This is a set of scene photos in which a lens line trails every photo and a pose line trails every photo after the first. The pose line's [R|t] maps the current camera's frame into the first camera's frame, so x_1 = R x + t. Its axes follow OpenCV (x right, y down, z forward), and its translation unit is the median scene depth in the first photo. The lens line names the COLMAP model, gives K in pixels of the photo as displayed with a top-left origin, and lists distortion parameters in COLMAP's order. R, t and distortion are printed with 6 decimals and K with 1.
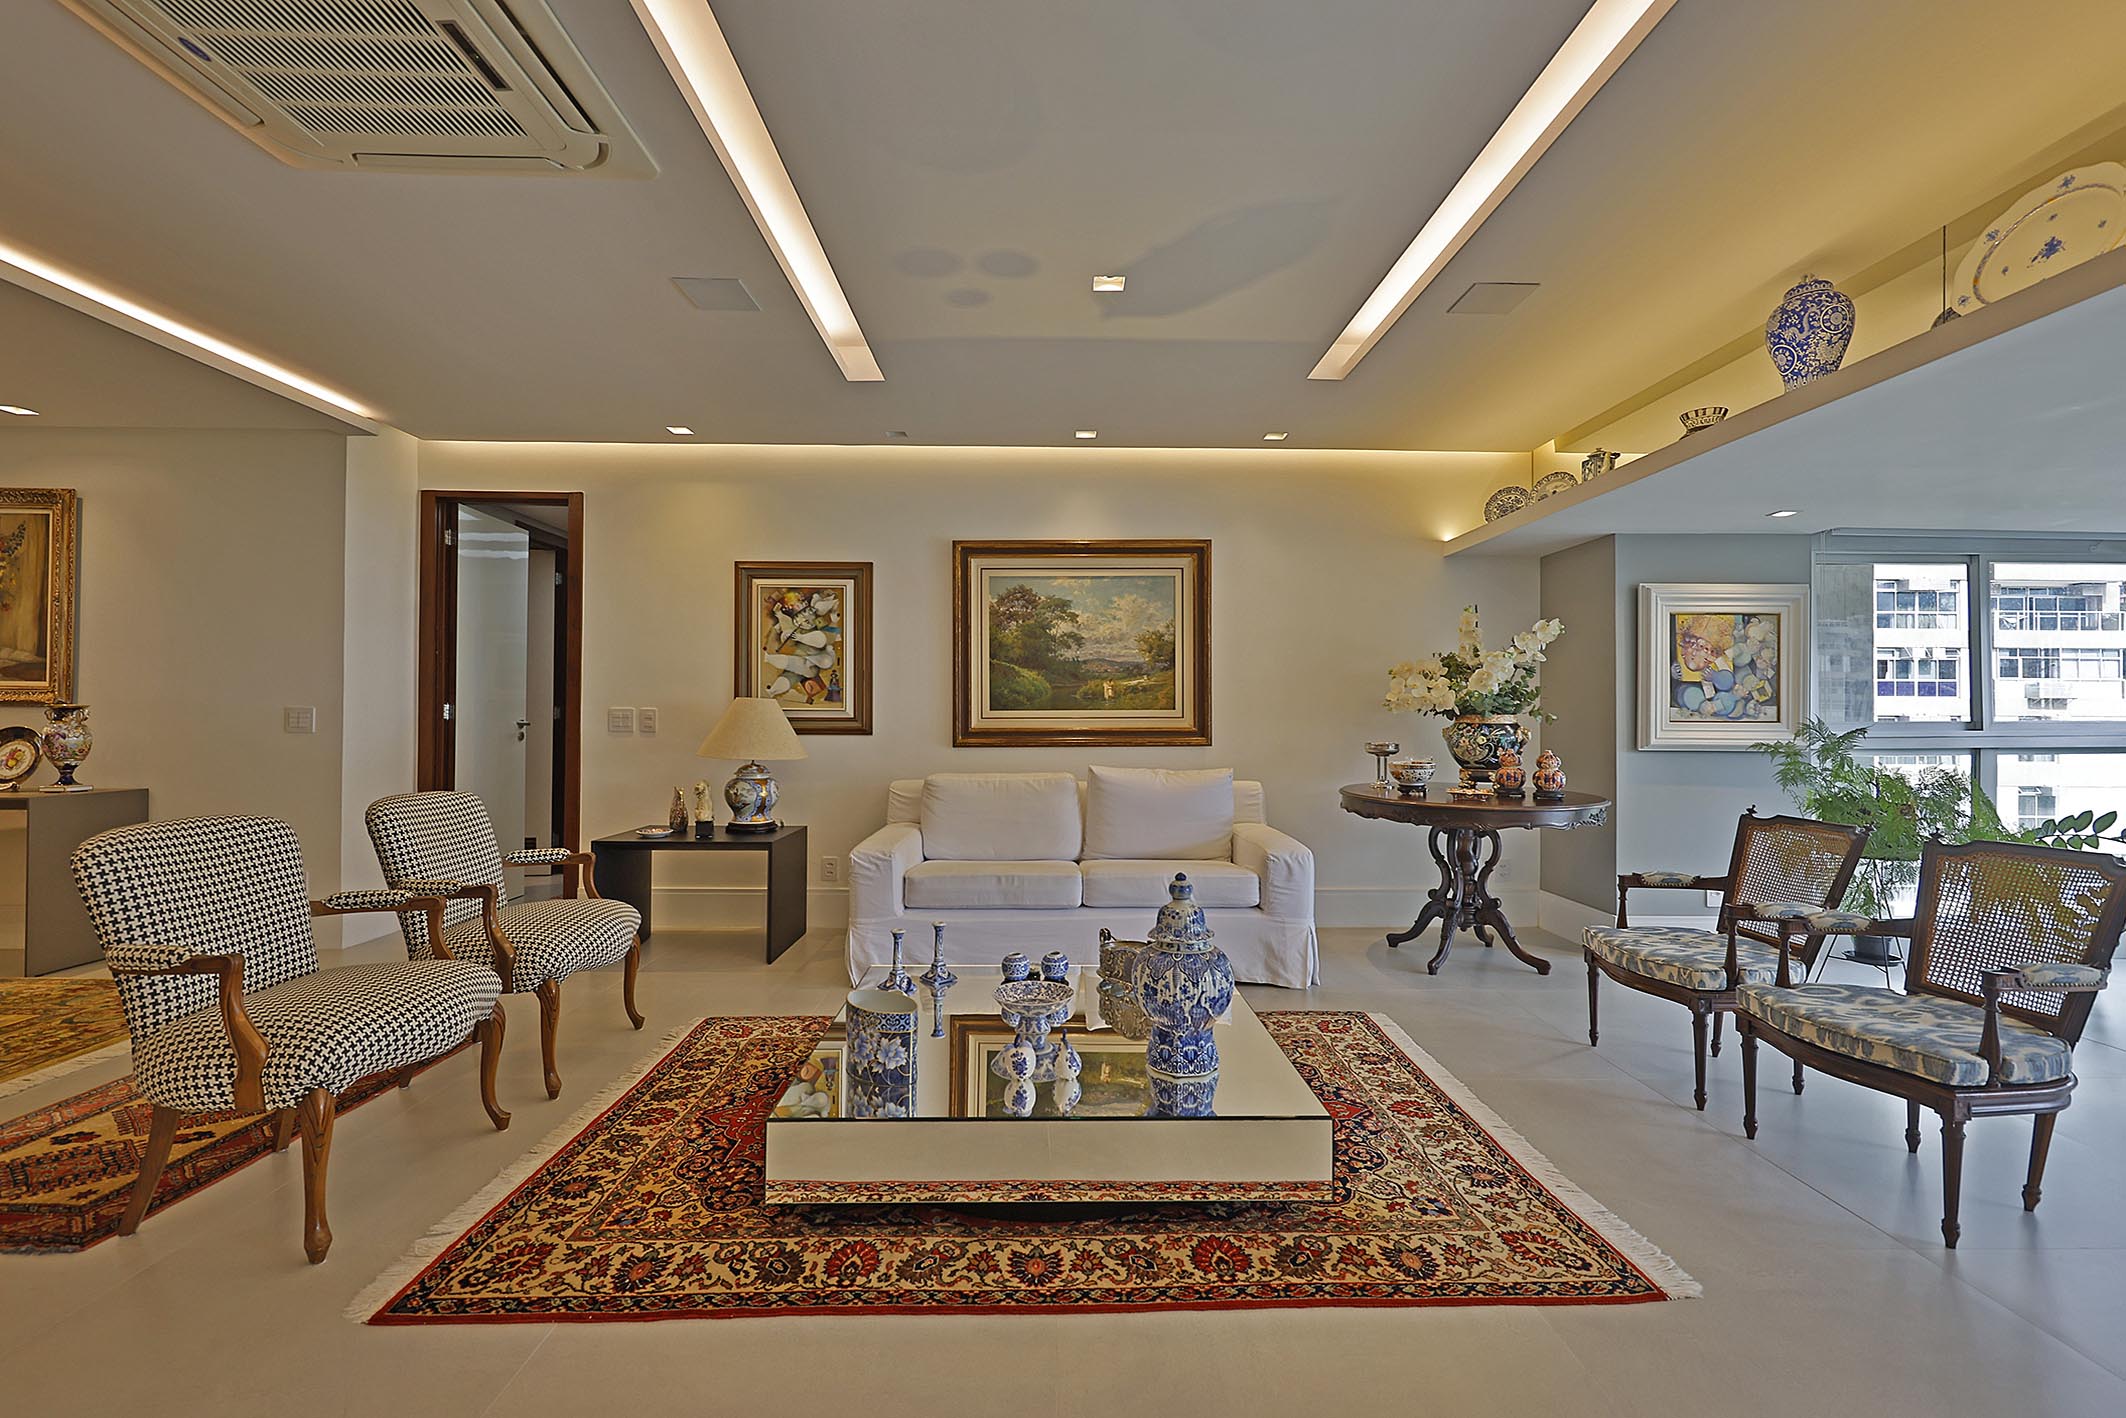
lens RADIAL K [[909.6, 0, 1067.1], [0, 909.6, 703.3], [0, 0, 1]] dist [-0.001867, 0.000314]
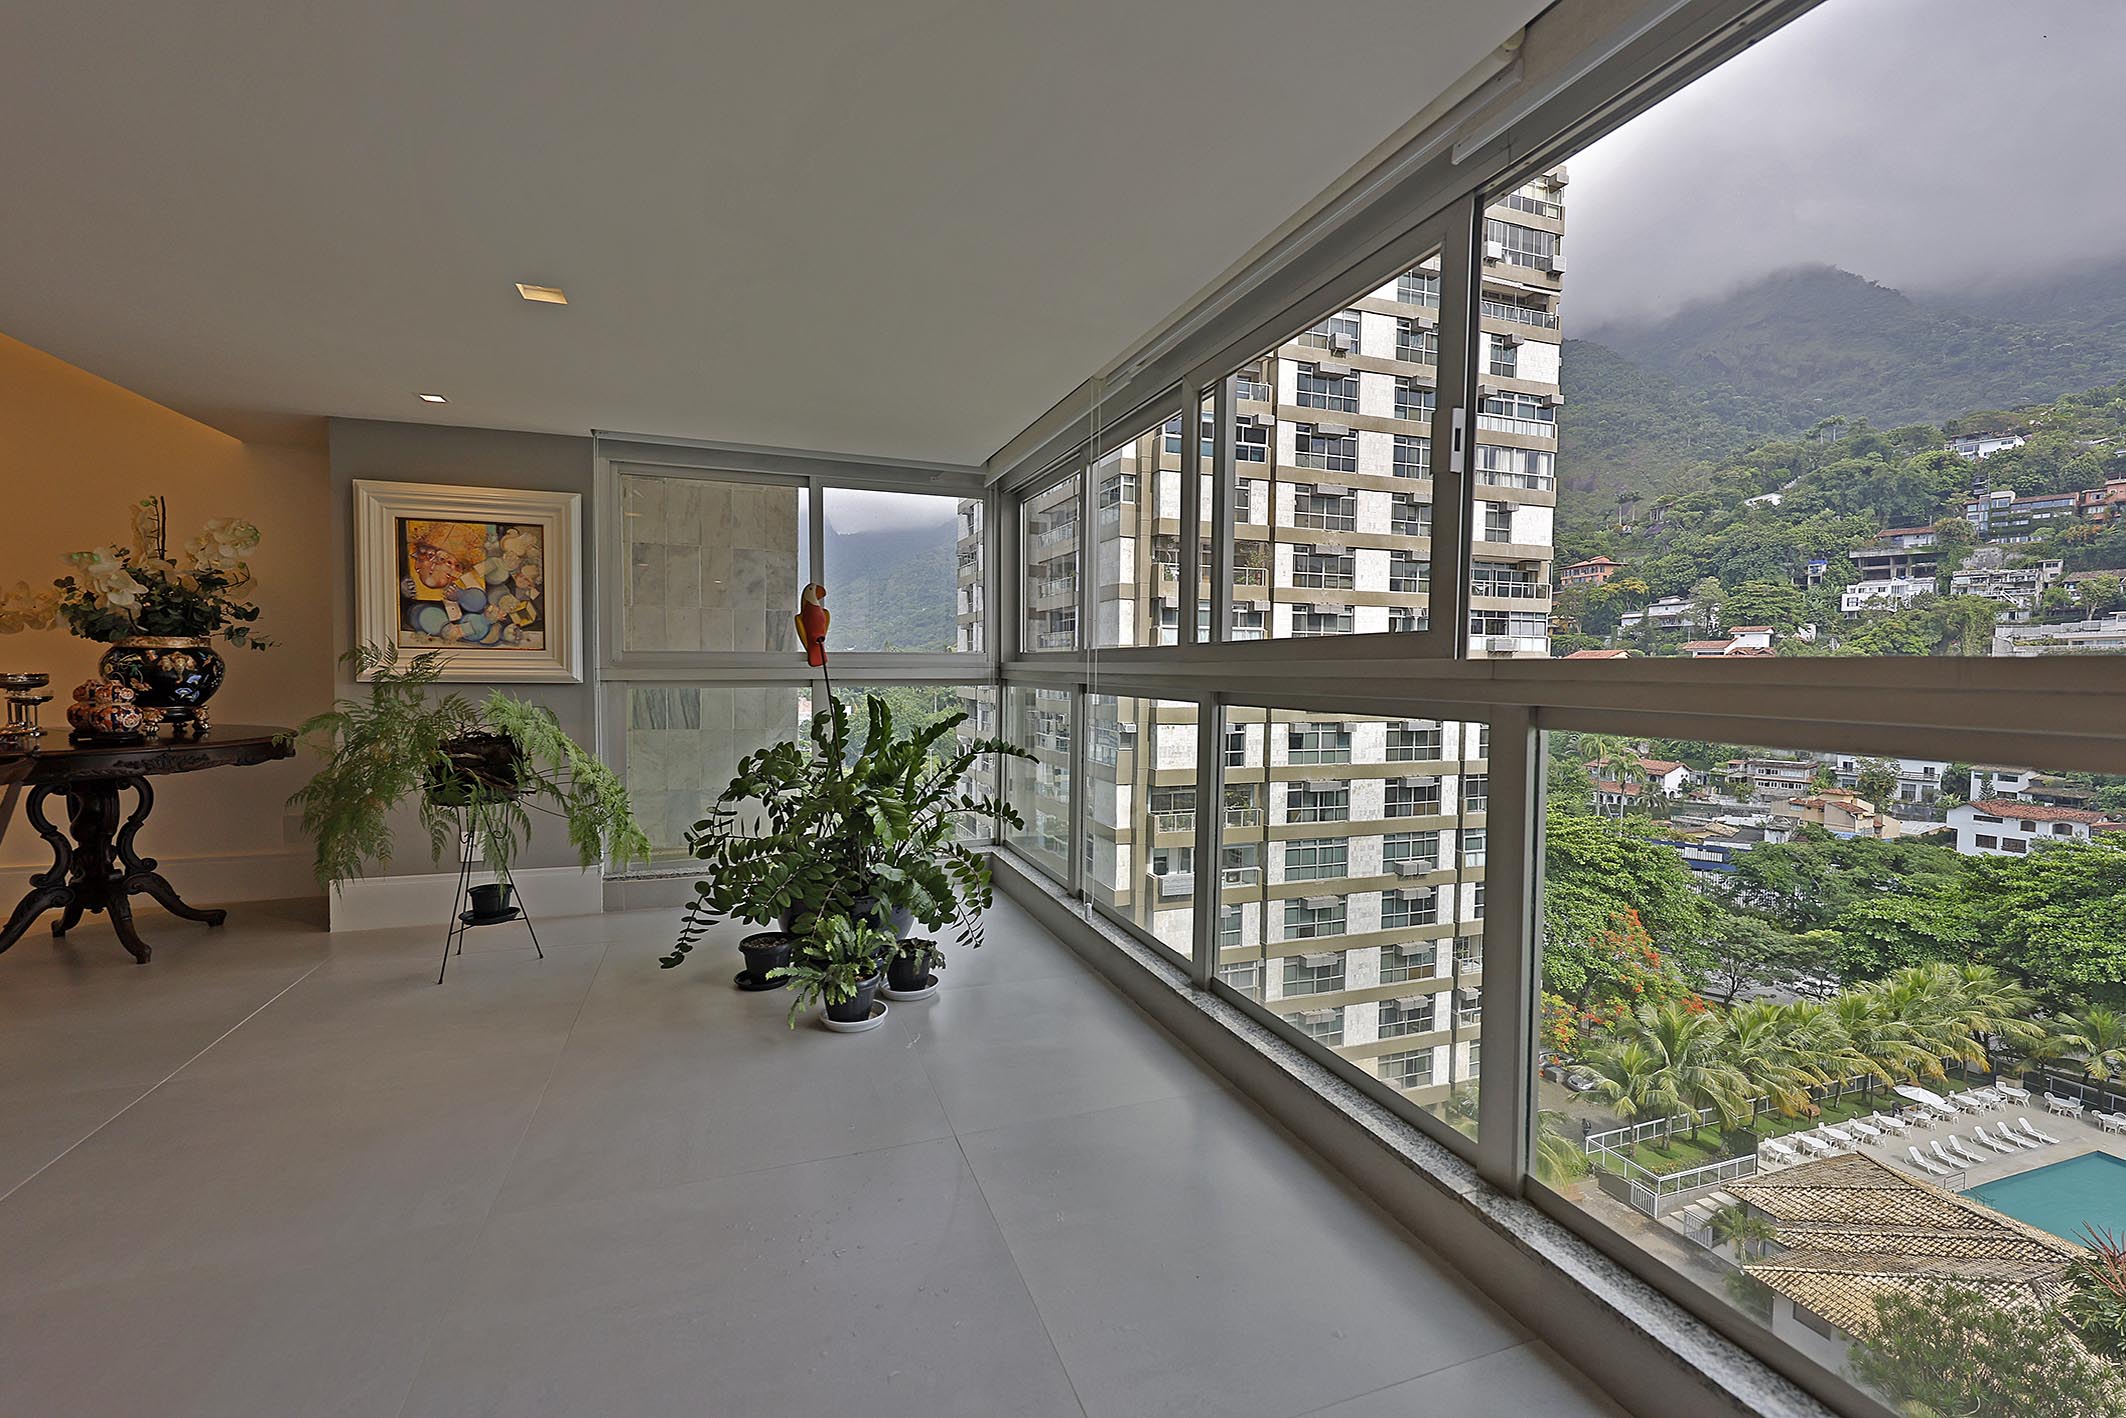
lens RADIAL K [[909.6, 0, 1065.7], [0, 909.6, 708.0], [0, 0, 1]] dist [-0.001867, 0.000314]
pose [[0.946801, -0.010345, 0.321653, 0.922410], [-0.009771, 0.998098, 0.060862, 0.018043], [-0.321671, -0.060767, 0.944900, -0.004969]]
